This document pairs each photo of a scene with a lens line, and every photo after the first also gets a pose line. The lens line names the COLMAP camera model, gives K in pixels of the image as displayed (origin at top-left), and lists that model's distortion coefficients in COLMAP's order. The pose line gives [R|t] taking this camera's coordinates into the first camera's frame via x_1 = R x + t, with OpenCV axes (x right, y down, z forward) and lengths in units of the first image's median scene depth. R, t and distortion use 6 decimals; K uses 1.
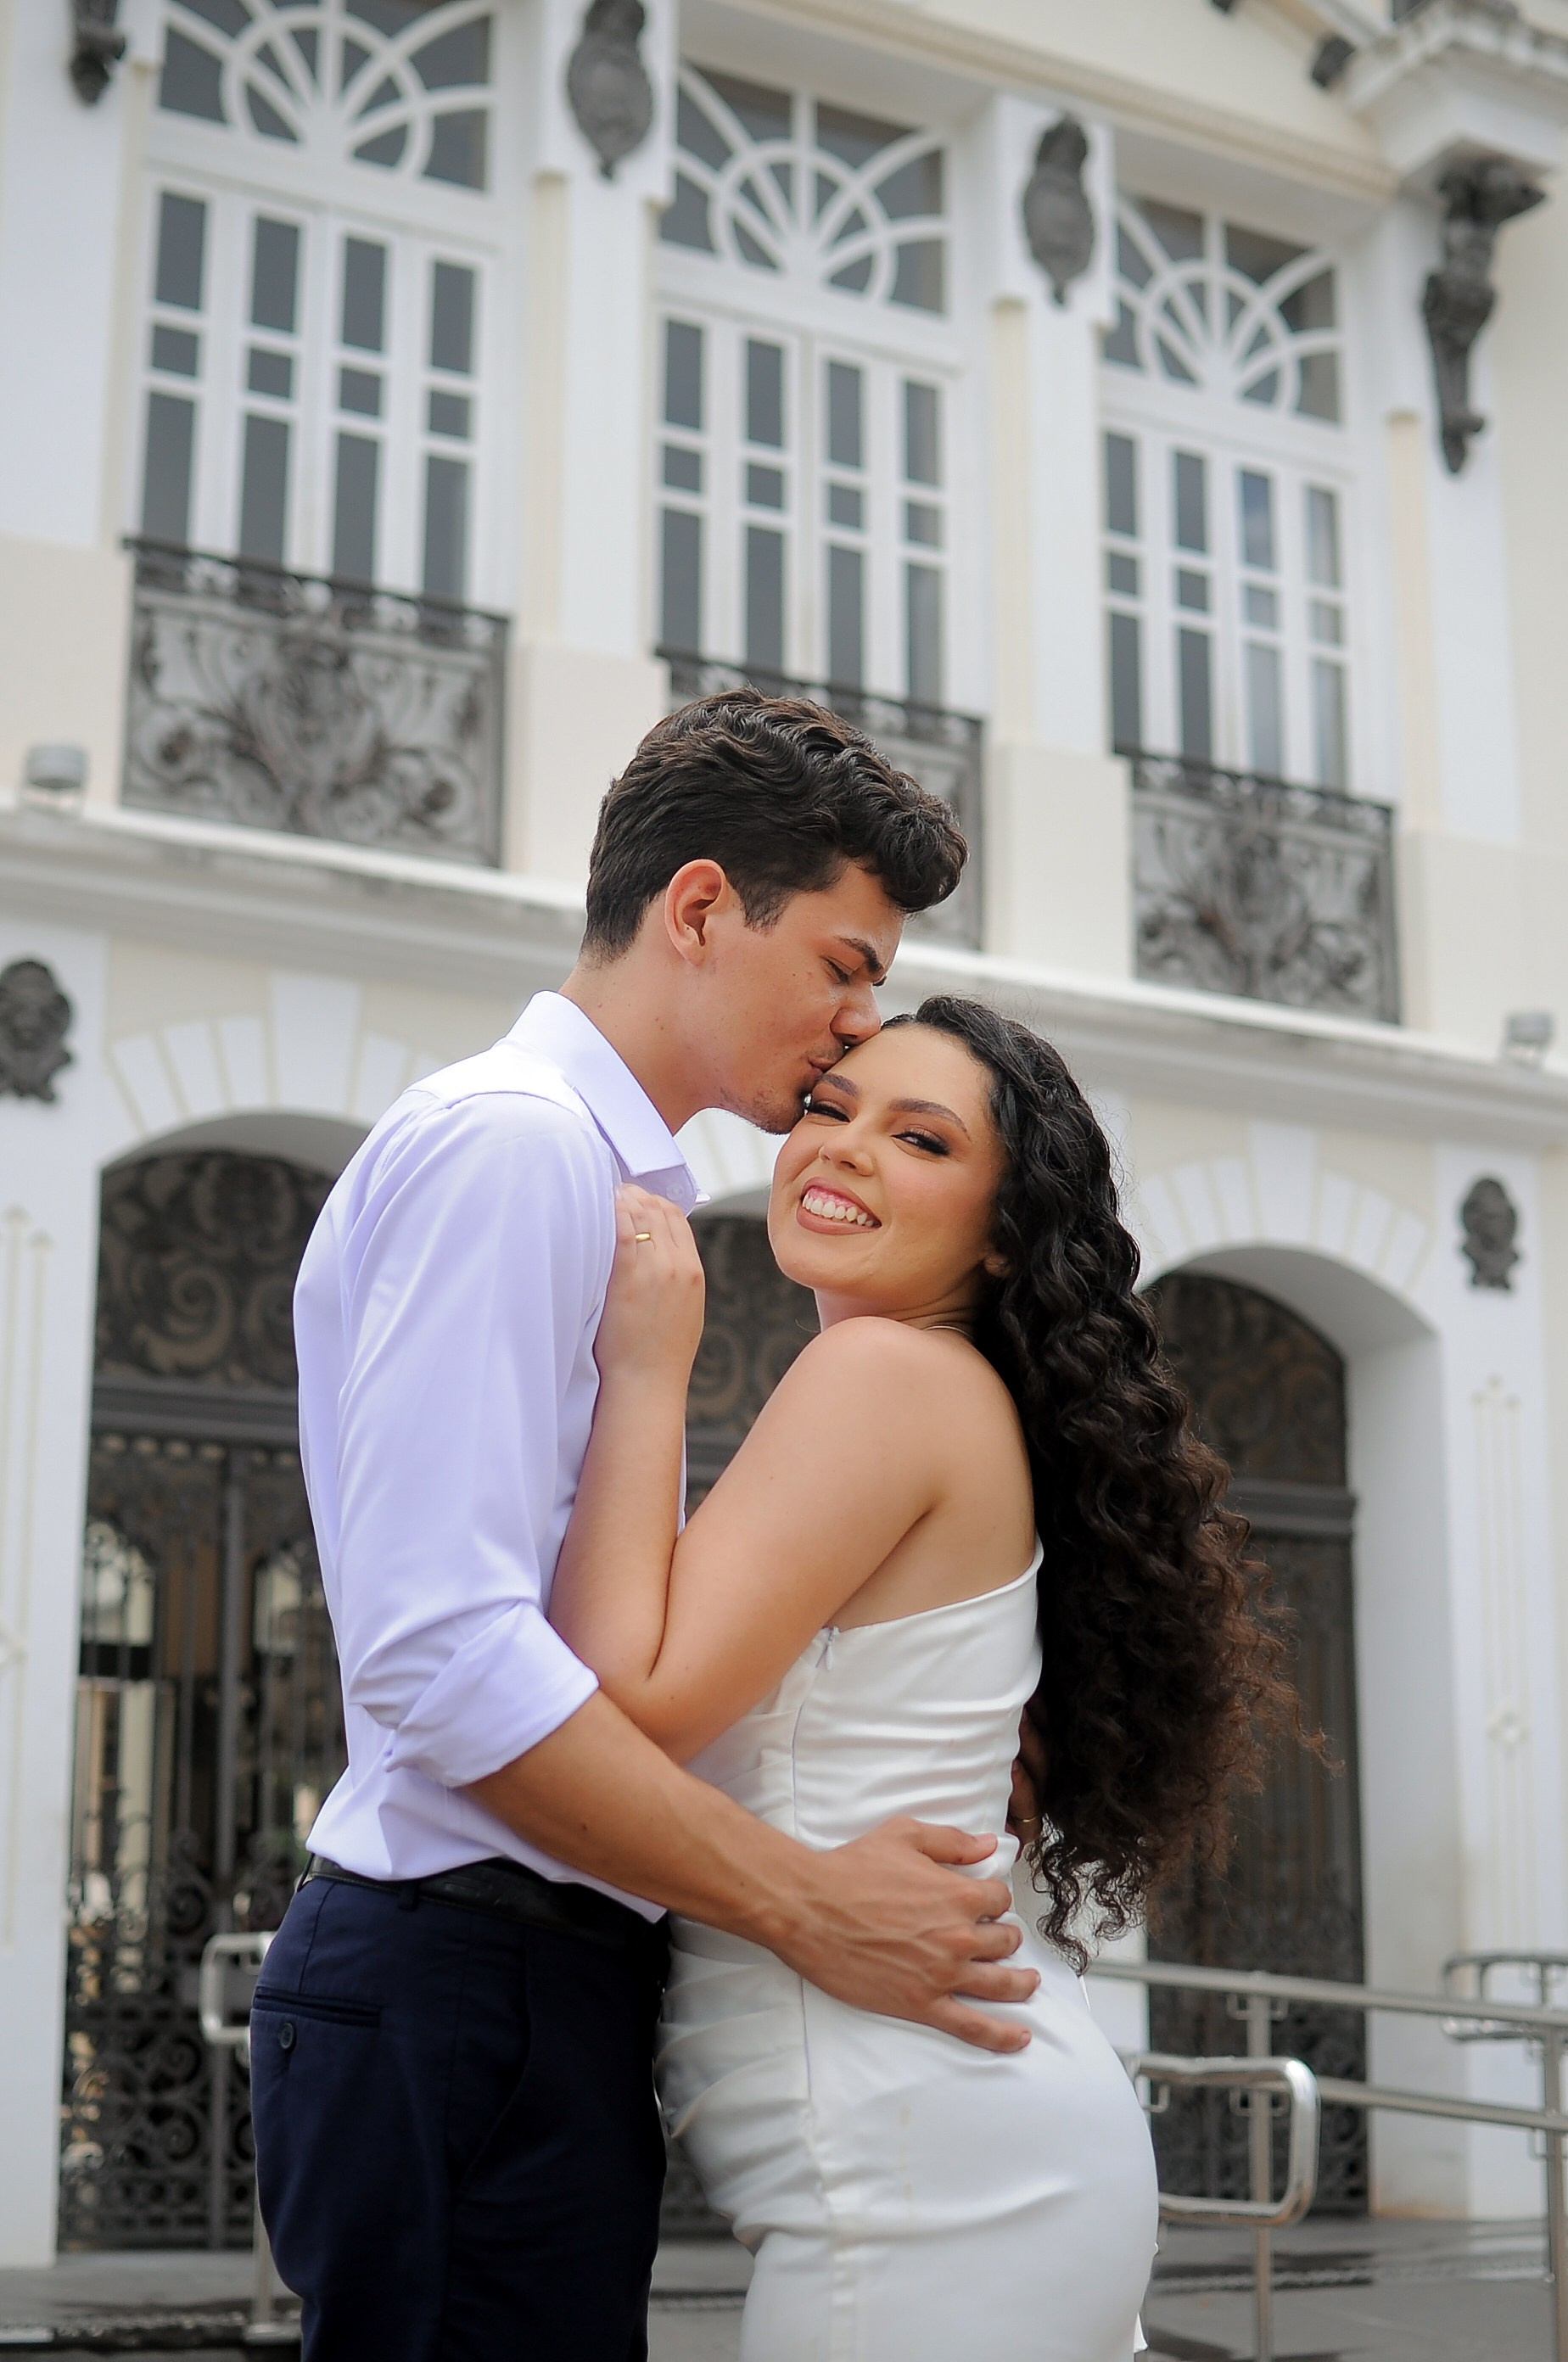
lens RADIAL K [[3574.9, 0, 784.0], [0, 3574.9, 1181.0], [0, 0, 1]] dist [-0.174953, 0.157977]
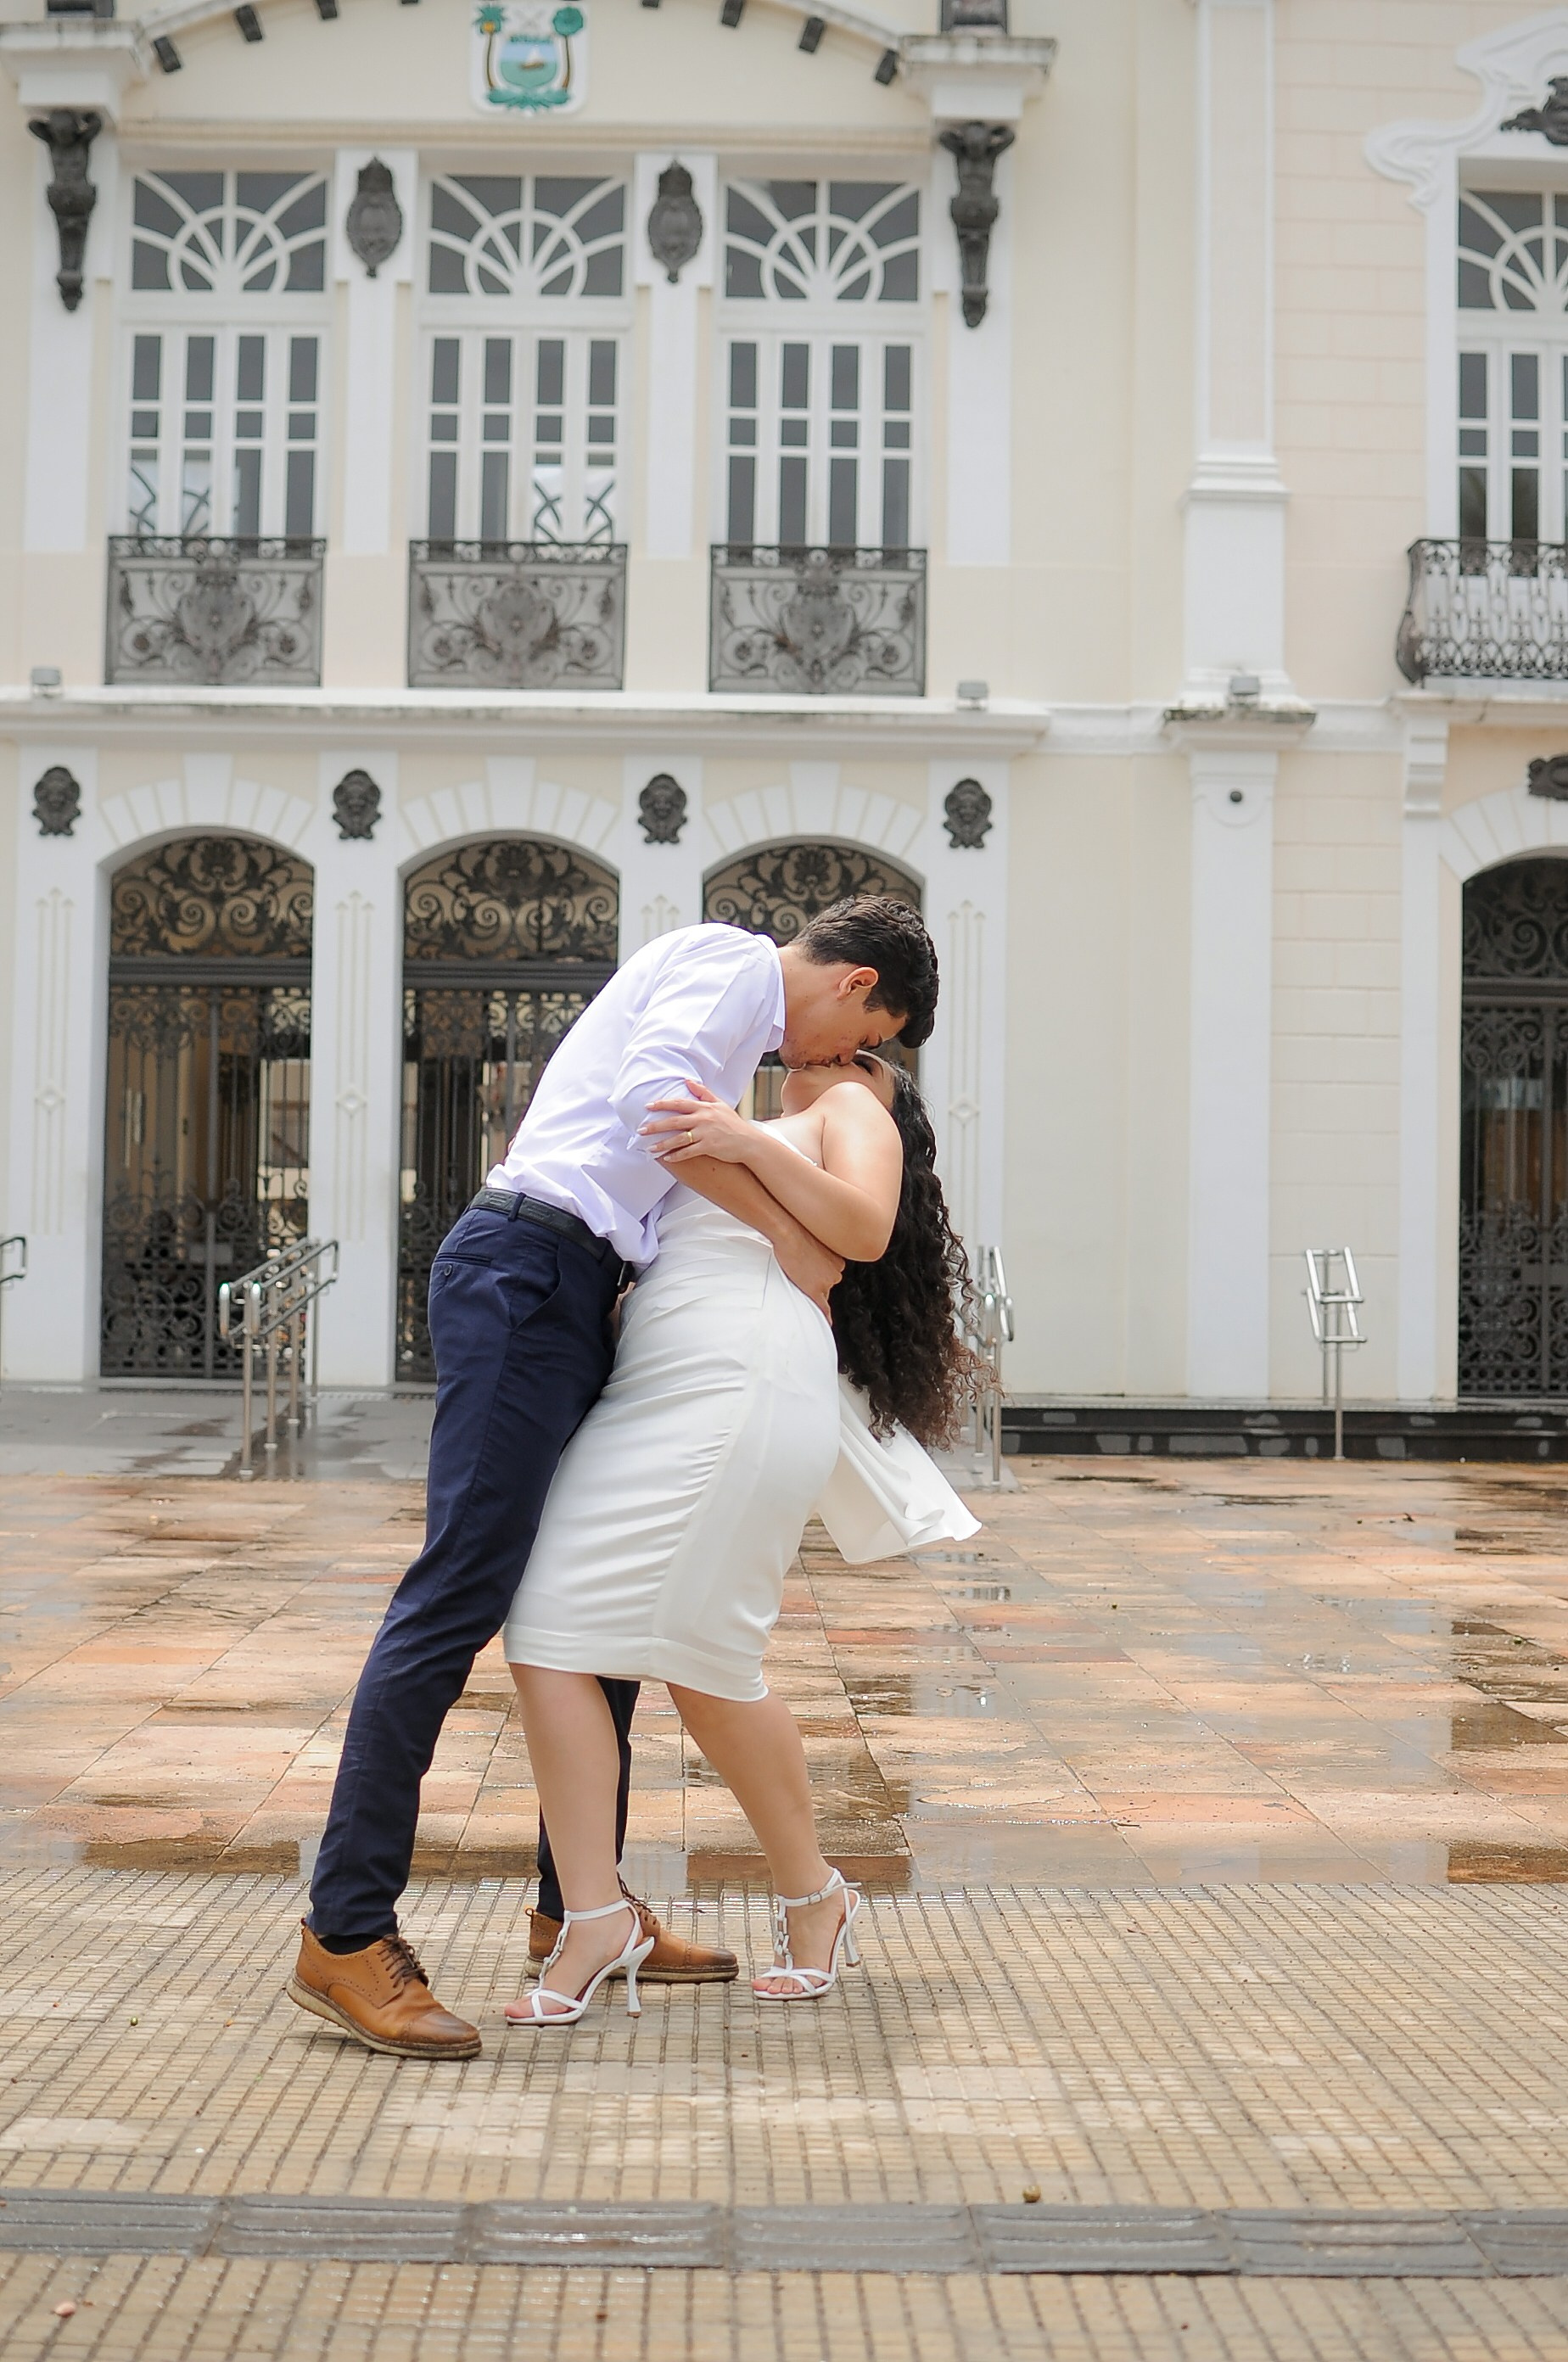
lens RADIAL K [[3641.2, 0, 848.0], [0, 3641.2, 1184.5], [0, 0, 1]] dist [-0.170040, 0.120313]
pose [[0.885343, -0.003204, -0.464928, 0.992747], [0.096065, 0.979659, 0.176182, -0.126868], [0.454906, -0.200645, 0.867642, -0.562607]]
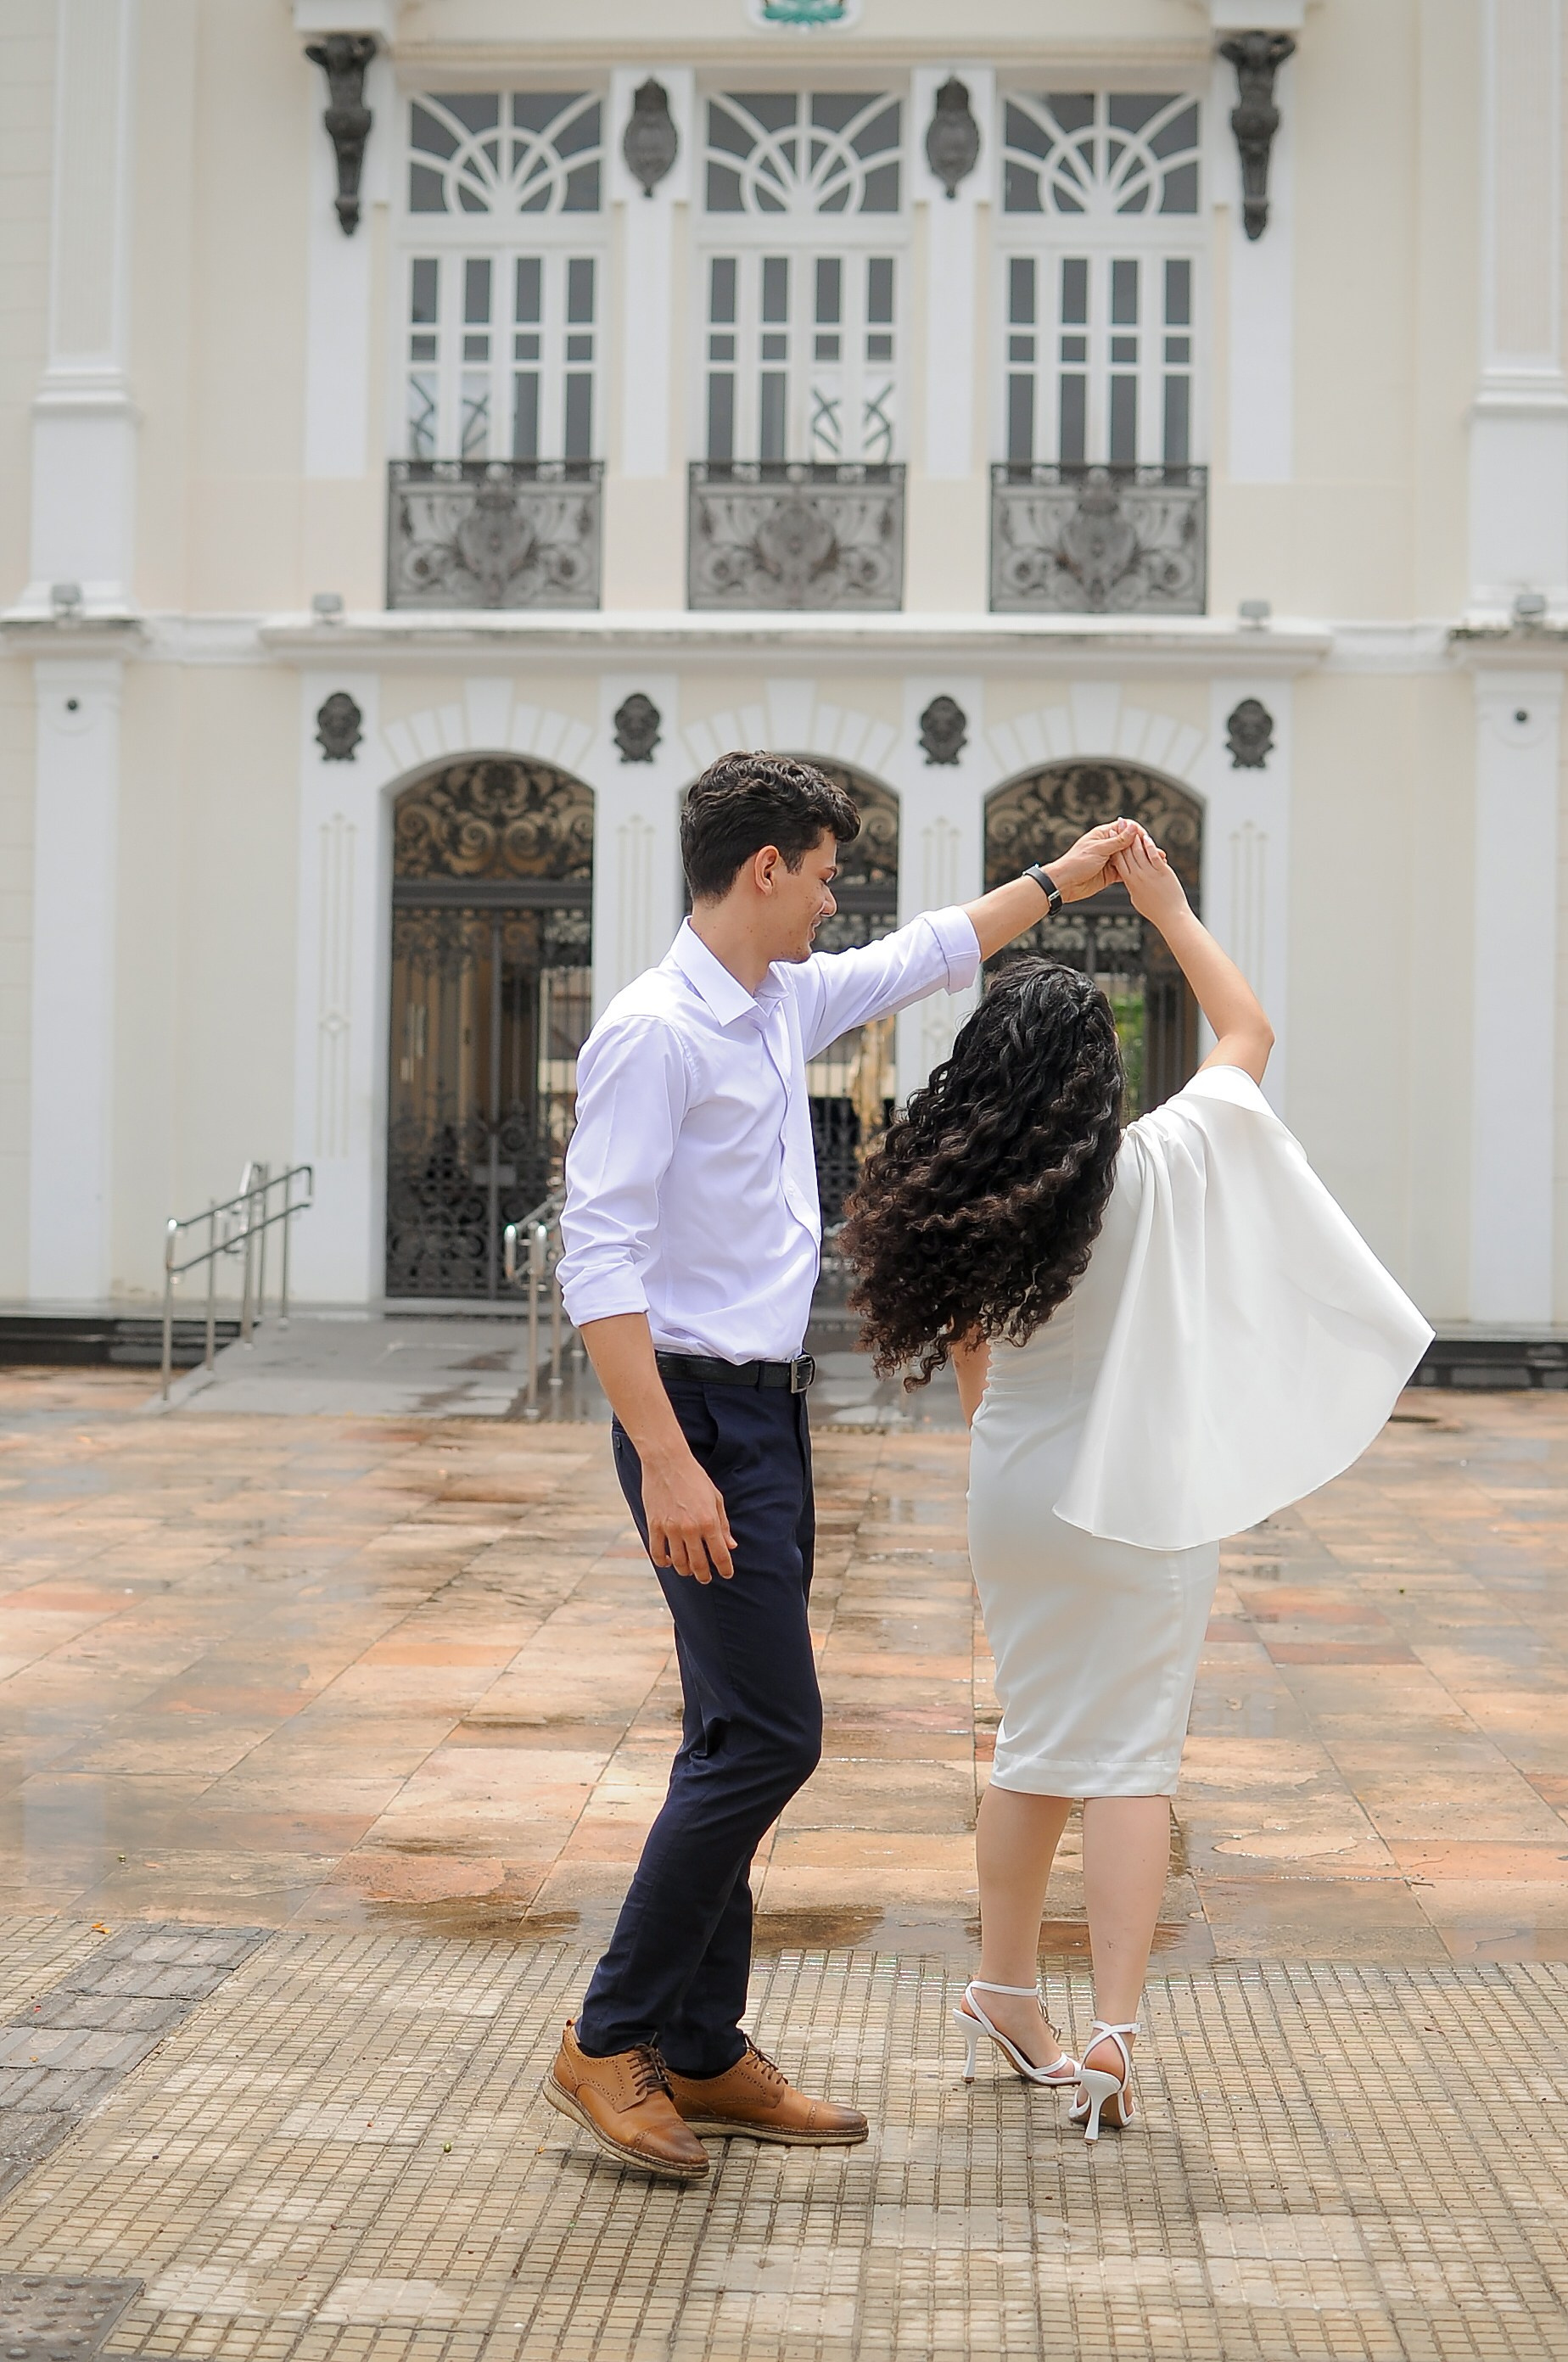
lens RADIAL K [[3641.2, 0, 848.0], [0, 3641.2, 1184.5], [0, 0, 1]] dist [-0.170040, 0.120313]
pose [[0.847960, 0.016029, -0.529817, 0.989321], [0.109995, 0.972464, 0.205465, -0.156451], [0.518521, -0.232503, 0.822847, -0.557627]]
